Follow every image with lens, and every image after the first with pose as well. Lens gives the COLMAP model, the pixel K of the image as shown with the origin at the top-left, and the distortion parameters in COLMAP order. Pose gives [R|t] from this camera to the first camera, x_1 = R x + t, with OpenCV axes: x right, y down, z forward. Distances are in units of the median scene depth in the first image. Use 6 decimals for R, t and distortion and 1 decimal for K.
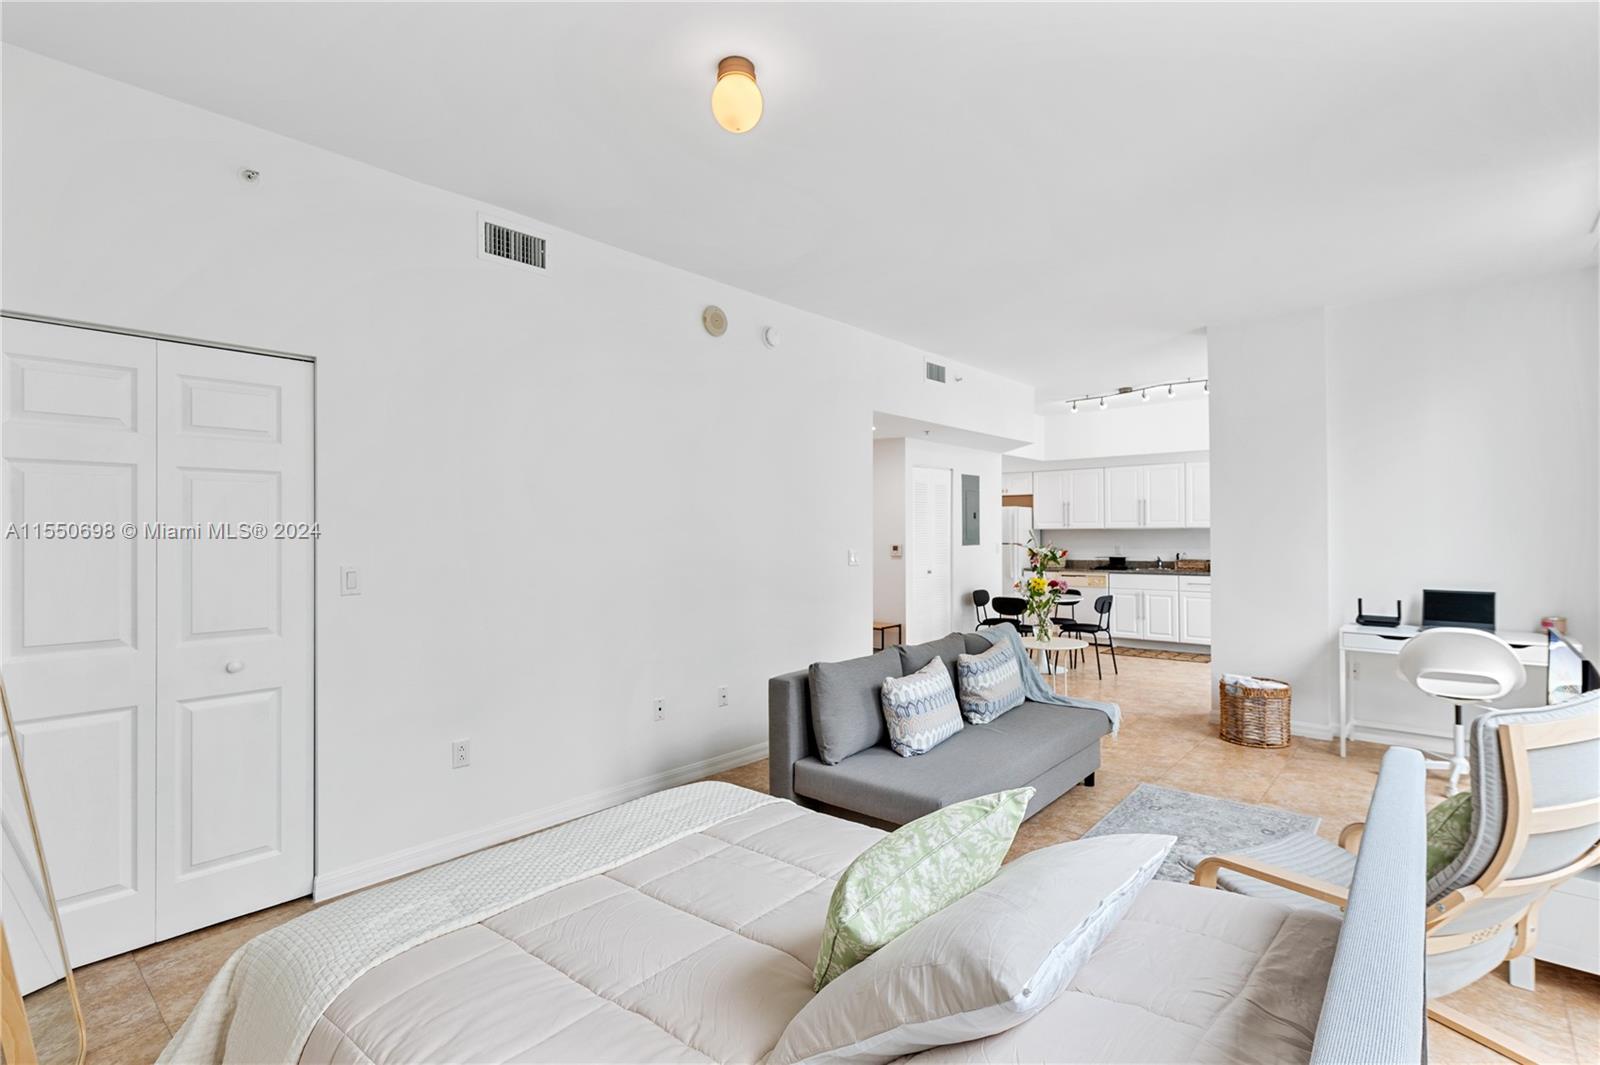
lens RADIAL K [[754.5, 0, 800.0], [0, 754.5, 532.5], [0, 0, 1]] dist [0.014995, -0.000557]
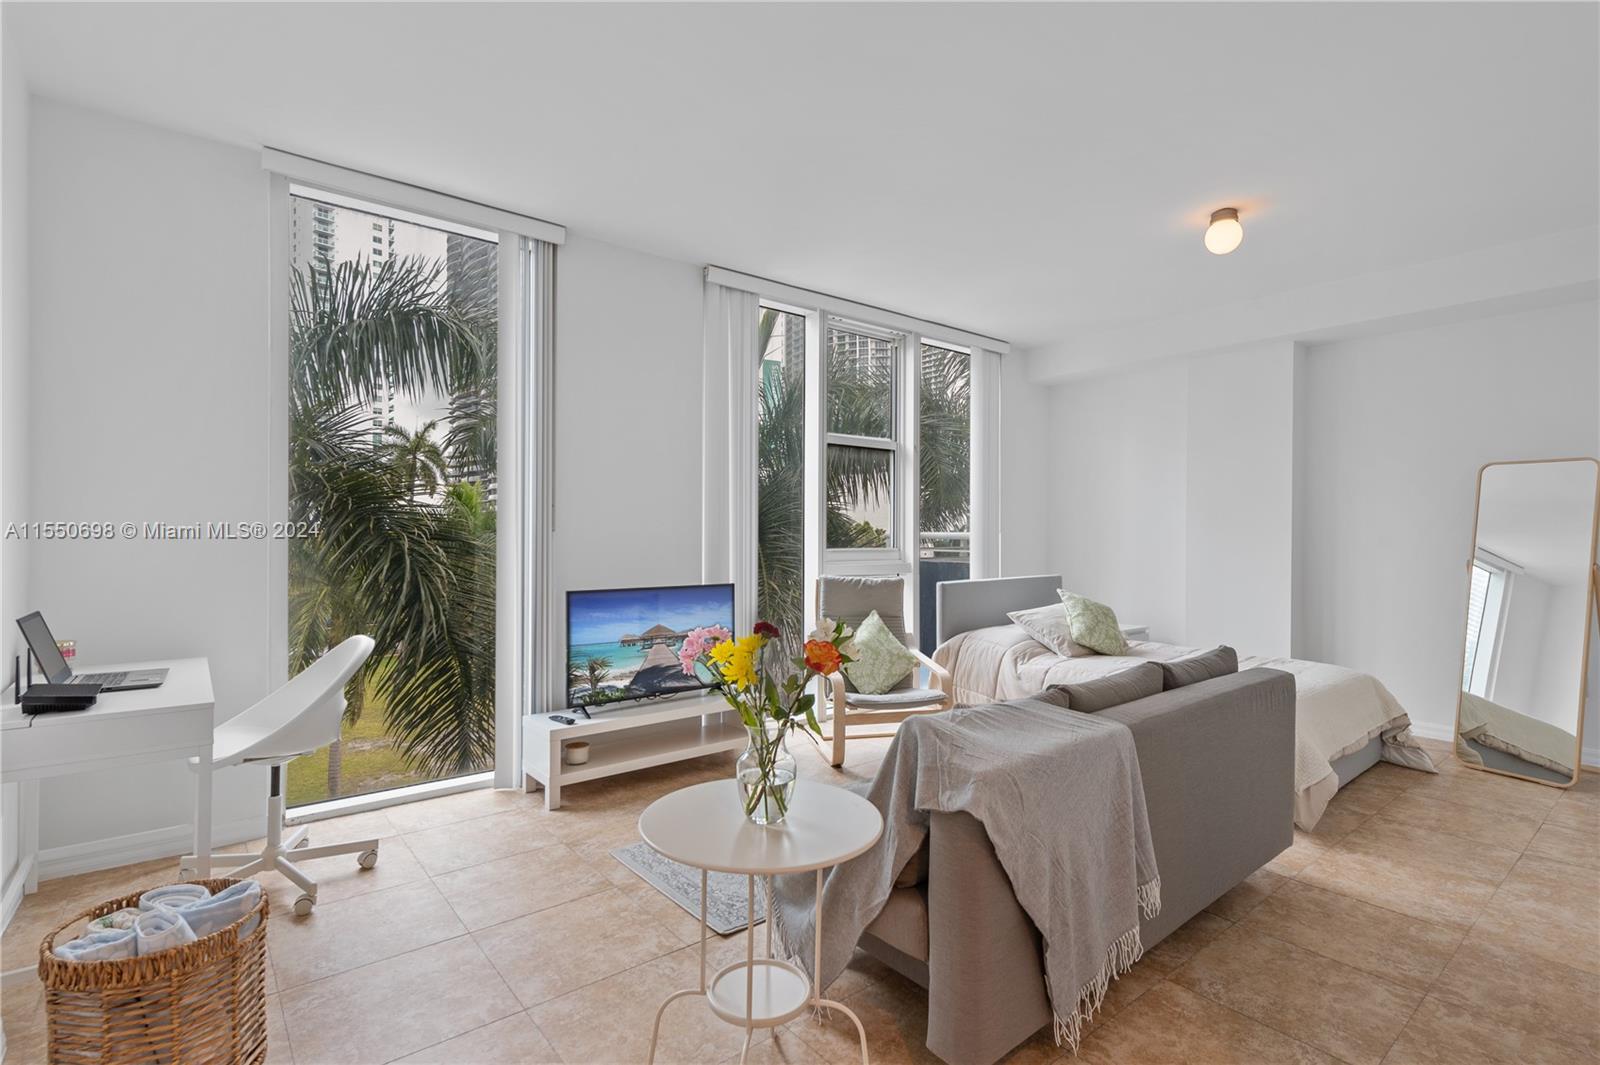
lens RADIAL K [[764.7, 0, 800.0], [0, 764.7, 532.5], [0, 0, 1]] dist [0.015706, -0.000235]
pose [[-0.987145, -0.000052, 0.159828, 0.138984], [-0.000903, 0.999986, -0.005252, 0.012302], [-0.159825, -0.005329, -0.987131, 0.720876]]
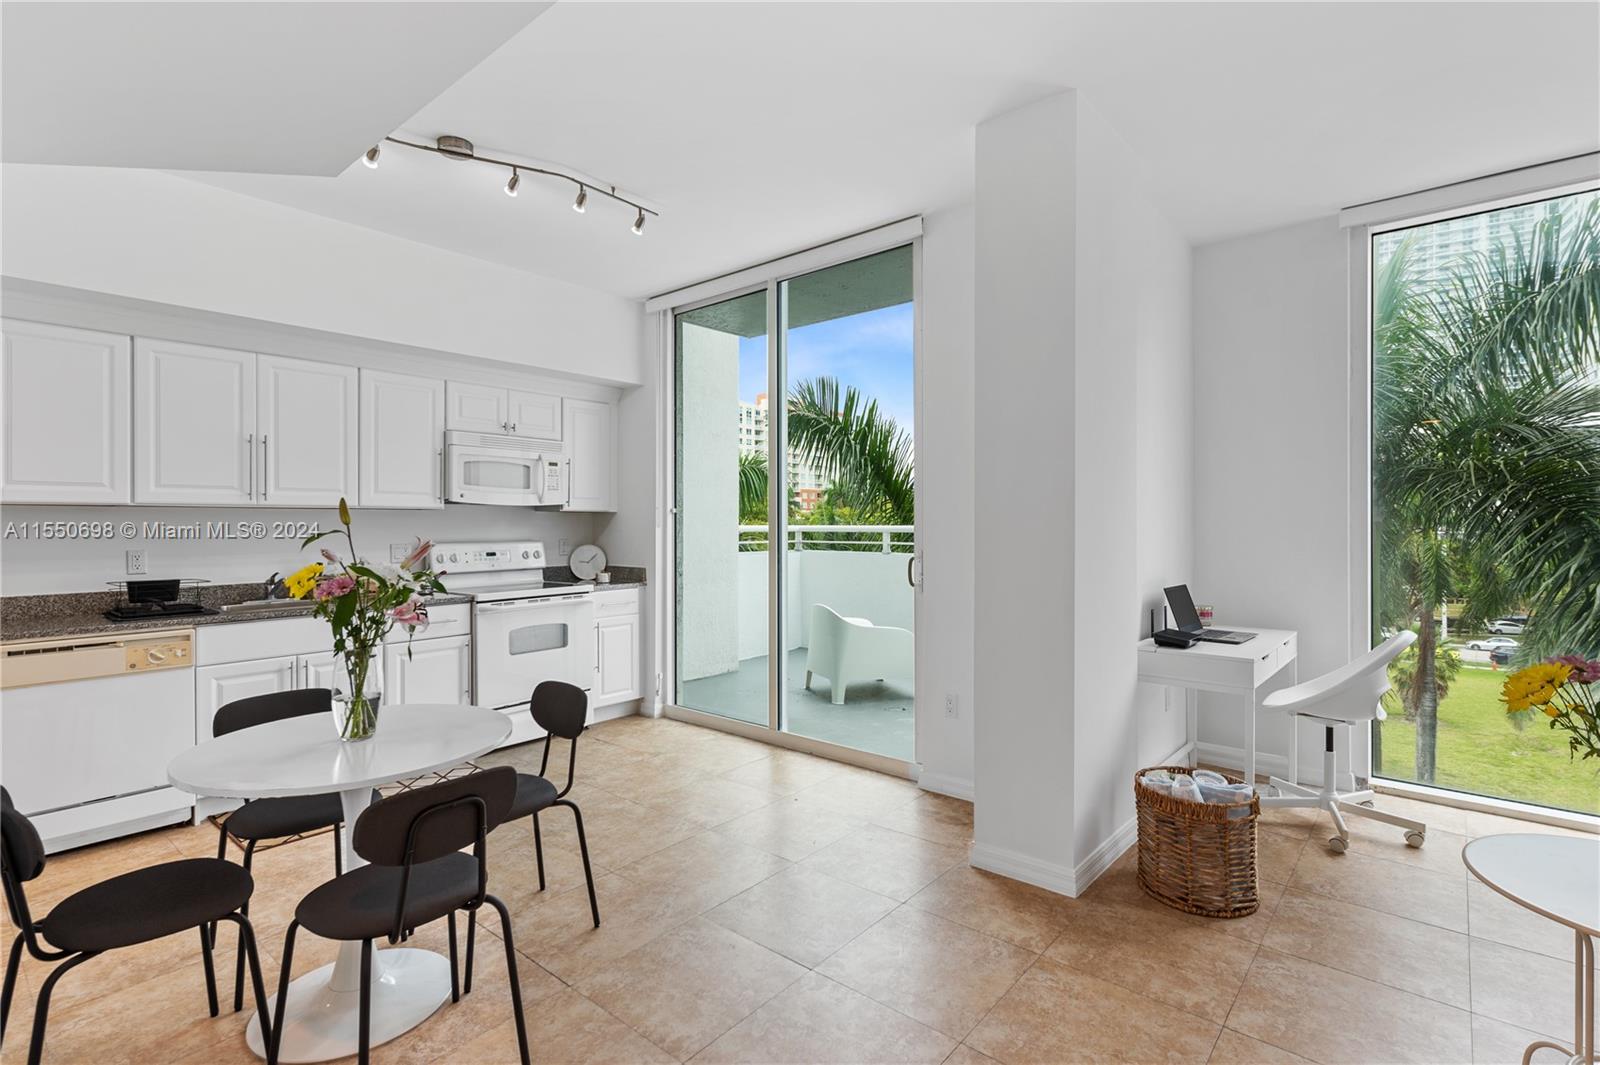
lens RADIAL K [[742.0, 0, 804.7], [0, 742.0, 528.0], [0, 0, 1]] dist [0.001521, -0.000274]
pose [[-0.020276, 0.001627, 0.999793, 0.040201], [0.001346, 0.999998, -0.001600, 0.007575], [-0.999794, 0.001314, -0.020279, 0.712497]]
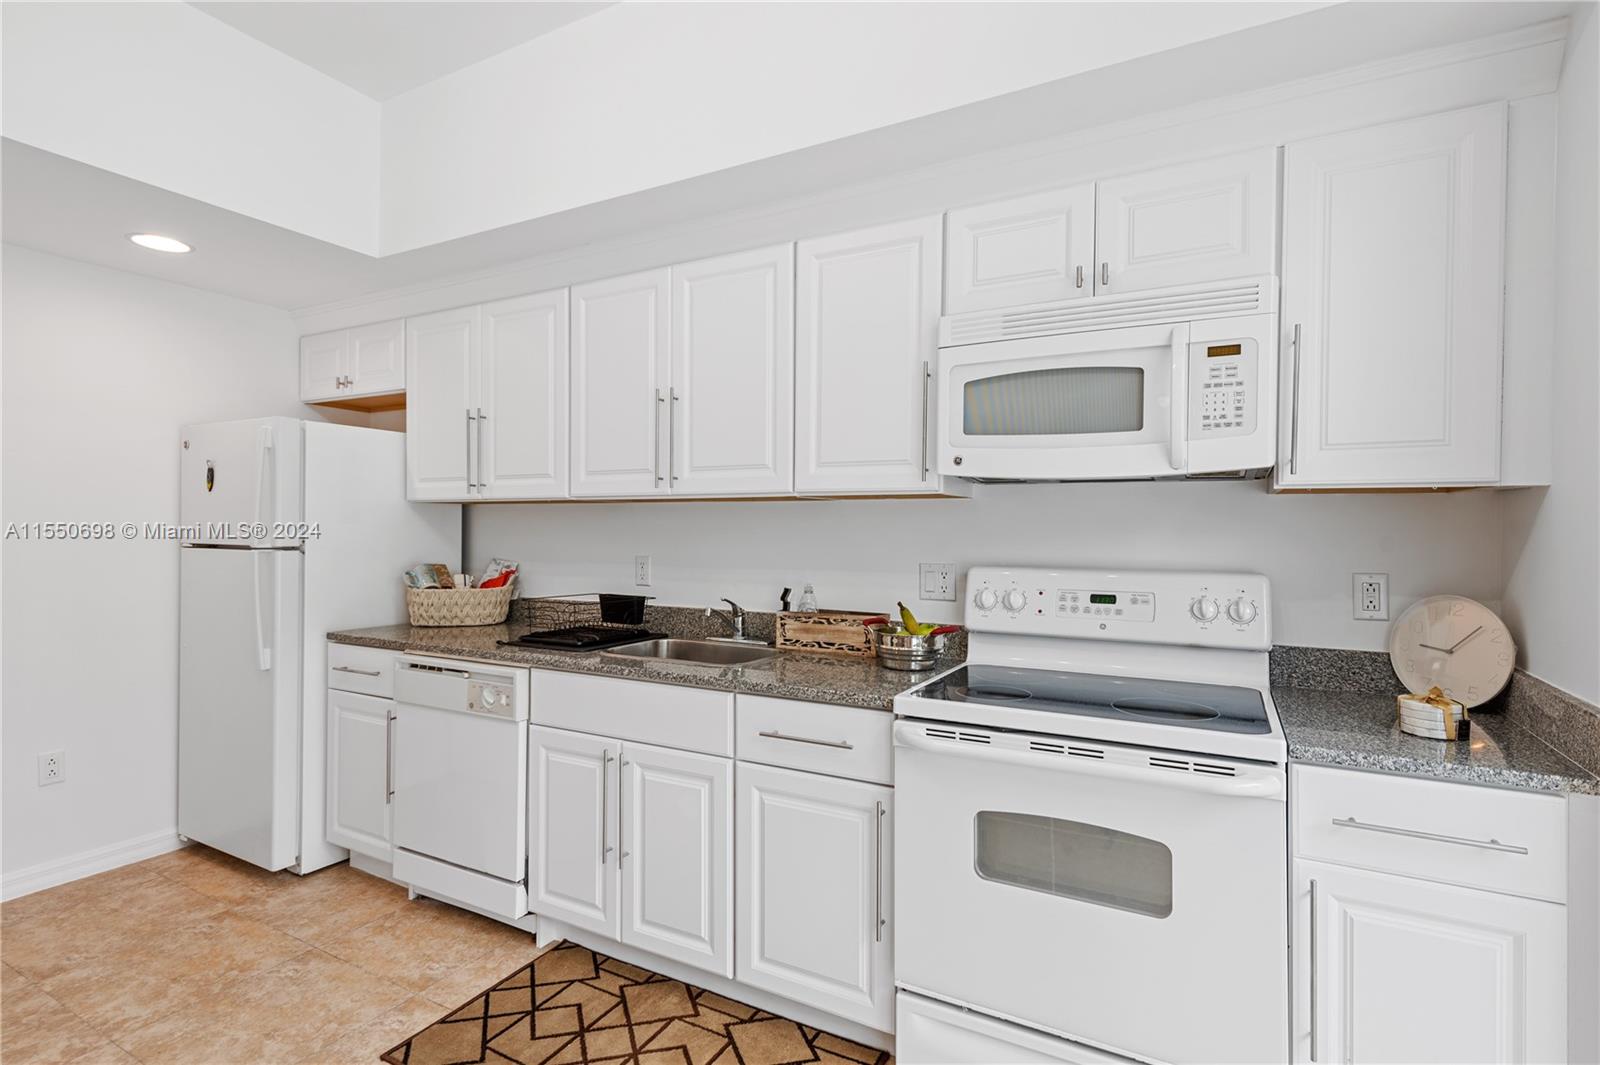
lens RADIAL K [[764.7, 0, 800.0], [0, 764.7, 532.5], [0, 0, 1]] dist [0.015706, -0.000235]
pose [[0.974573, 0.009898, 0.223853, 0.440154], [-0.012202, 0.999886, 0.008914, 0.004394], [-0.223740, -0.011419, 0.974582, 0.722885]]
